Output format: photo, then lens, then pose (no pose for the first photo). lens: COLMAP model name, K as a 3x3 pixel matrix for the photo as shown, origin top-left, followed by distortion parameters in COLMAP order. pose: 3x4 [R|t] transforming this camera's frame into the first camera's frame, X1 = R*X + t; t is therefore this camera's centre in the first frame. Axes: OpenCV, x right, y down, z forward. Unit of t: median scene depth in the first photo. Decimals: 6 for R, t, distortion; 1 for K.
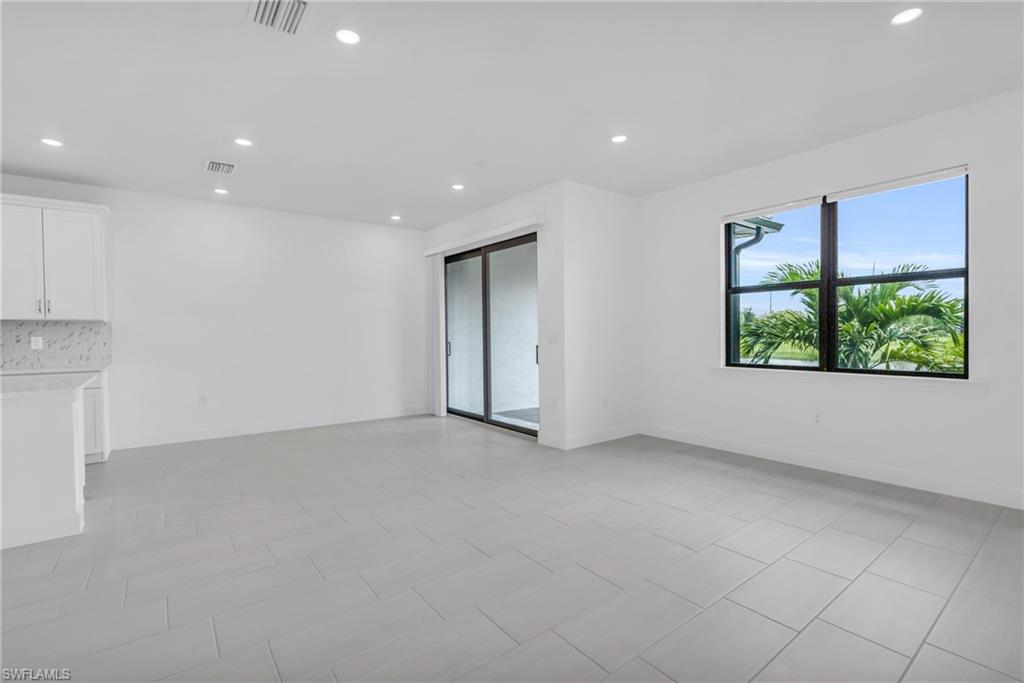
lens RADIAL K [[465.5, 0, 511.9], [0, 465.5, 335.6], [0, 0, 1]] dist [-0.001458, 0.001343]
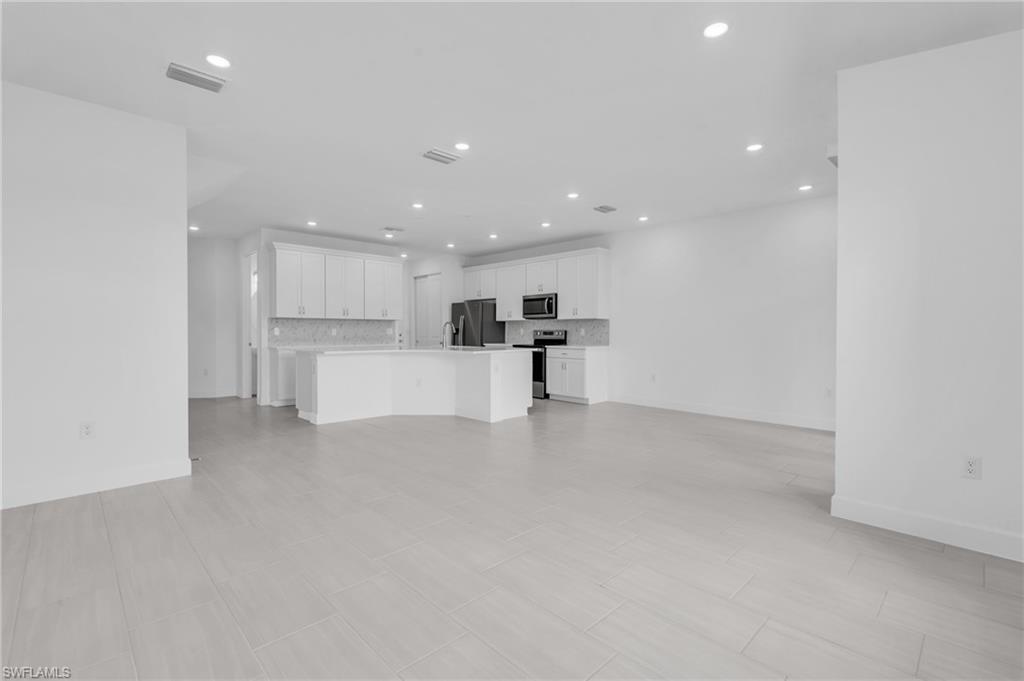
lens RADIAL K [[465.5, 0, 507.3], [0, 465.5, 341.5], [0, 0, 1]] dist [-0.001458, 0.001343]
pose [[0.108524, 0.033899, -0.993516, 0.707593], [-0.006135, 0.999422, 0.033431, -0.005319], [0.994075, 0.002467, 0.108669, 0.523641]]
